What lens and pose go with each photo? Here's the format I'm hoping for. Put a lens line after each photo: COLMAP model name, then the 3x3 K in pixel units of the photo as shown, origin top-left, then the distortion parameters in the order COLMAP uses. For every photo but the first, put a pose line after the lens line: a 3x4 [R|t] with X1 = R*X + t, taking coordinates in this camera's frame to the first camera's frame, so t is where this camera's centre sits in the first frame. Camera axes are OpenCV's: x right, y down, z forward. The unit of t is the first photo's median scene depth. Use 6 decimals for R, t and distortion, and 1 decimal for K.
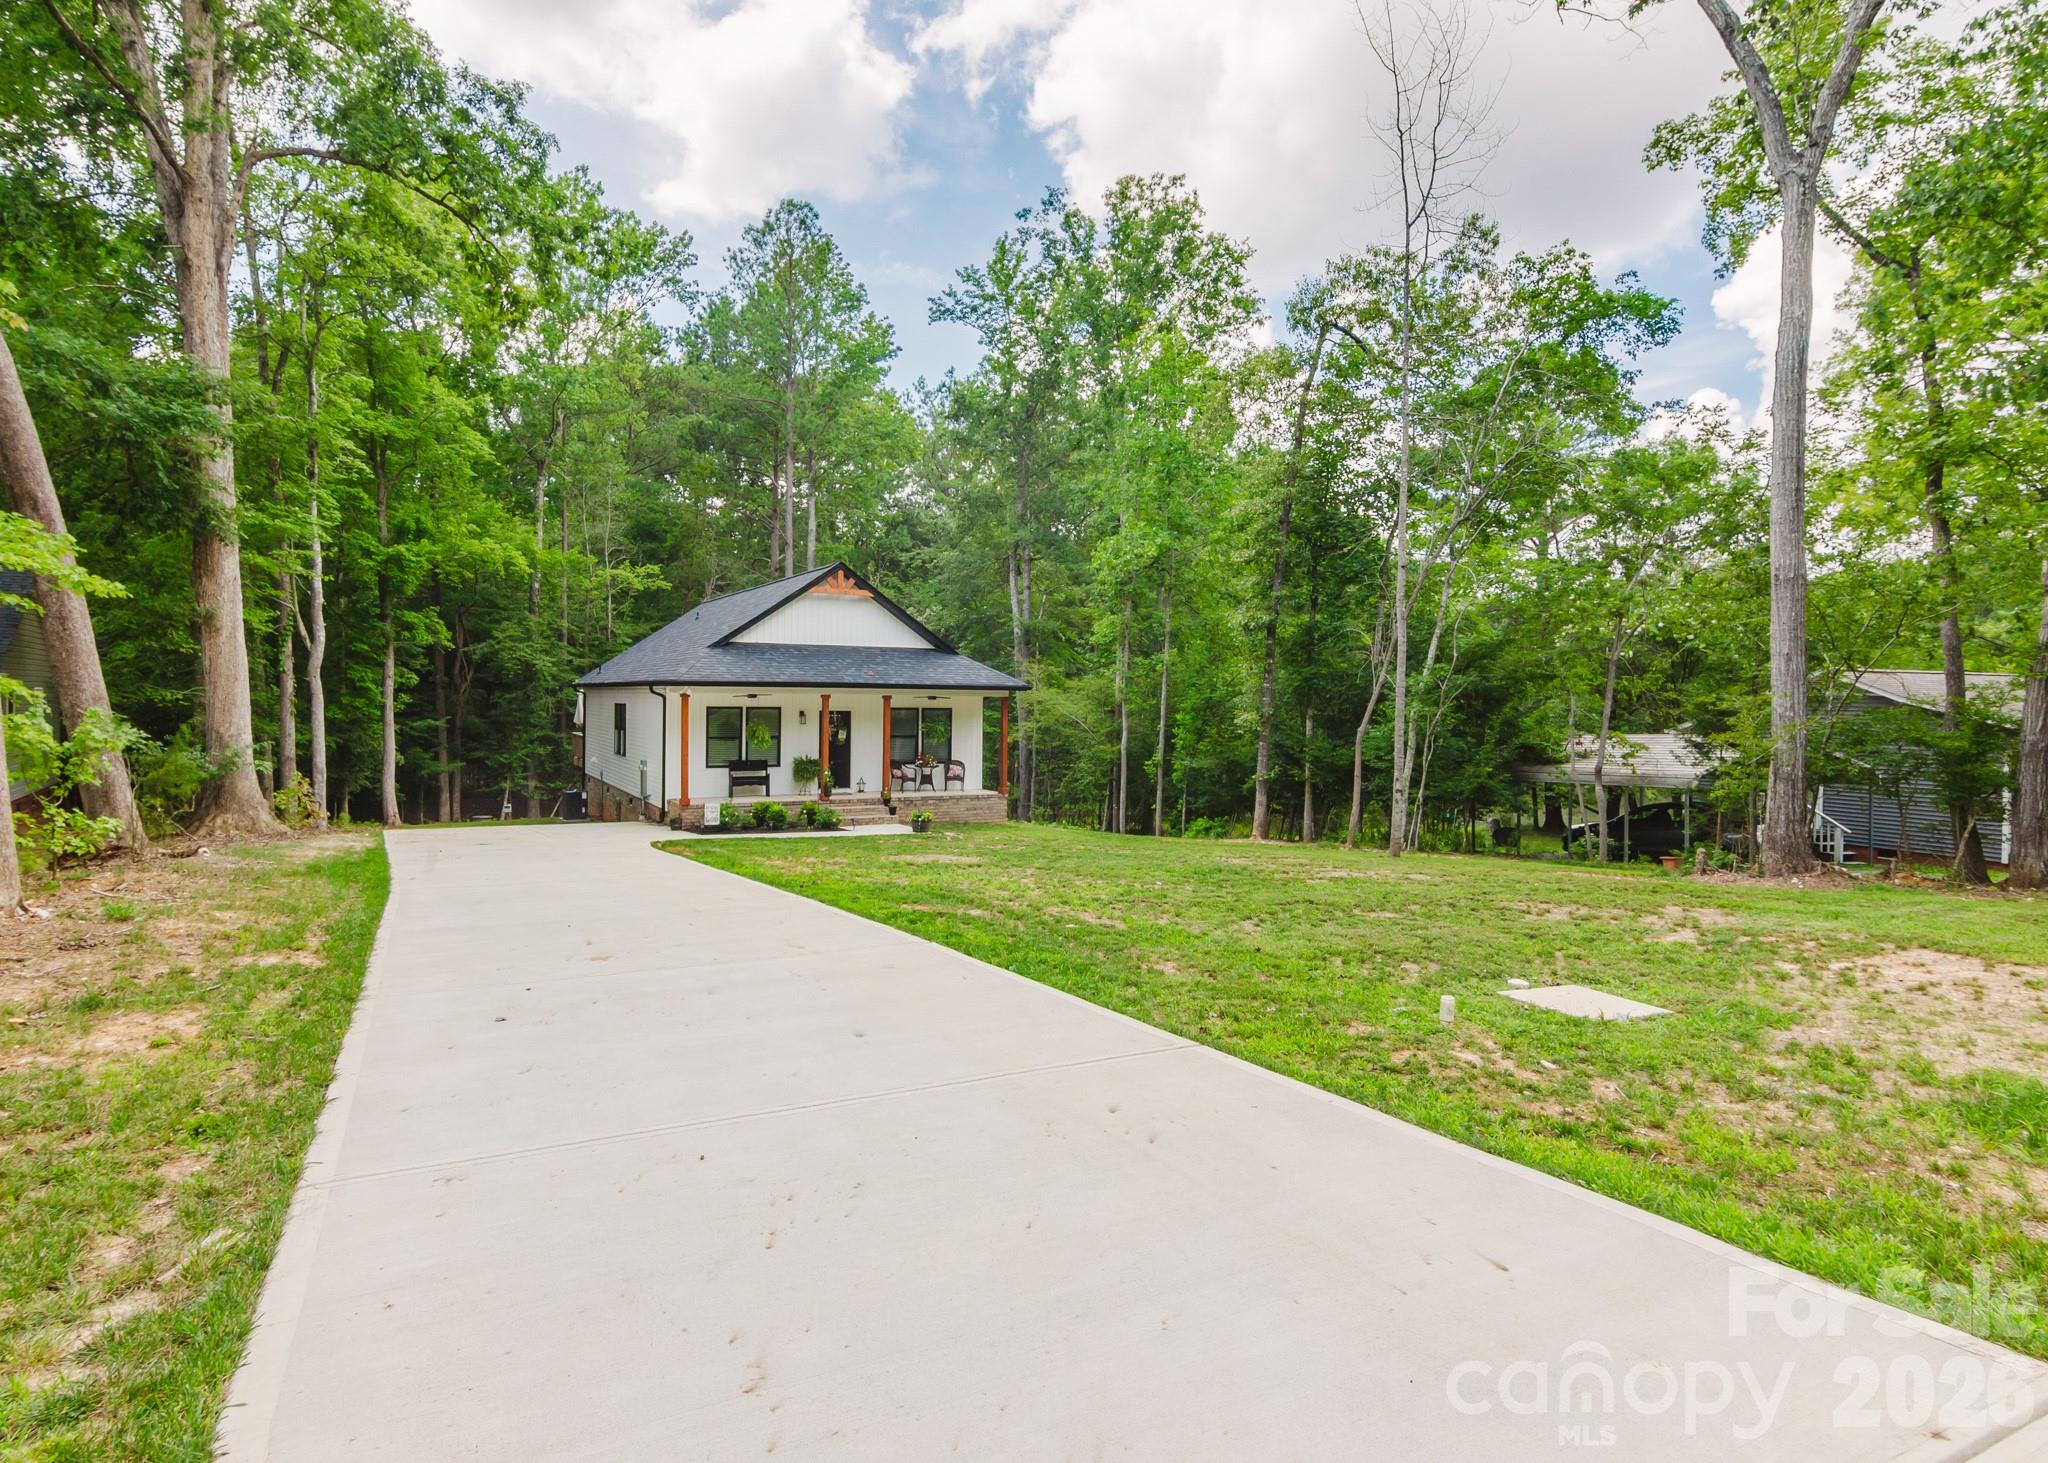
lens RADIAL K [[980.0, 0, 964.8], [0, 980.0, 729.0], [0, 0, 1]] dist [-0.017636, 0.001134]
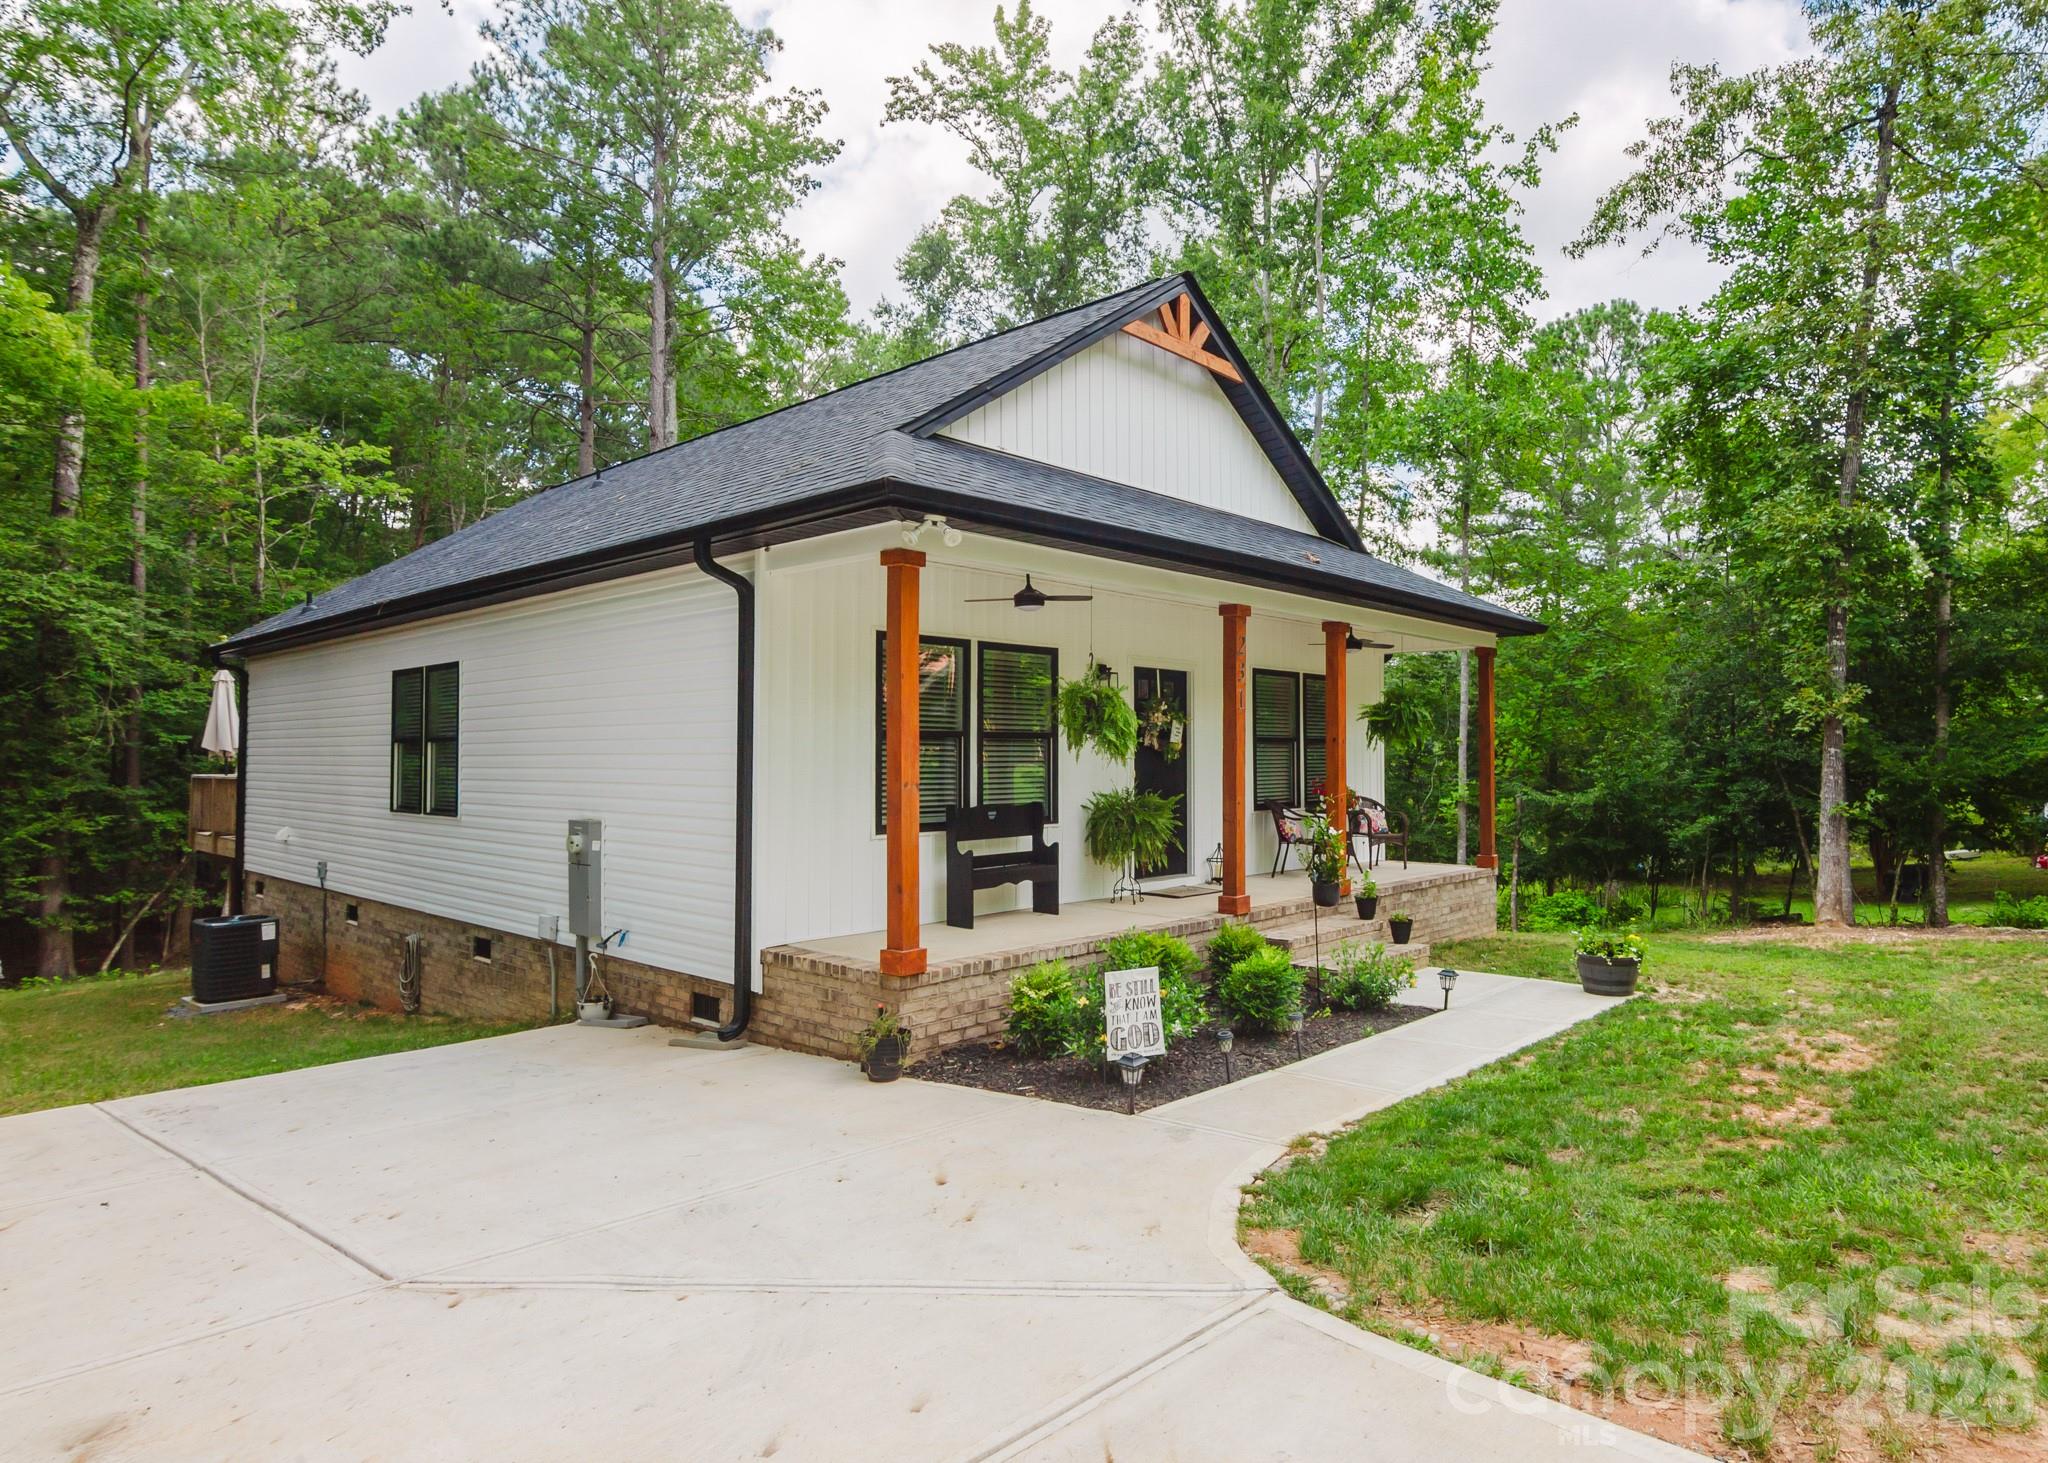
lens RADIAL K [[980.0, 0, 964.8], [0, 980.0, 729.0], [0, 0, 1]] dist [-0.017636, 0.001134]
pose [[0.932813, 0.003077, 0.360348, -0.265078], [0.022873, 0.997442, -0.067726, 0.021873], [-0.359634, 0.071418, 0.930356, 0.536617]]
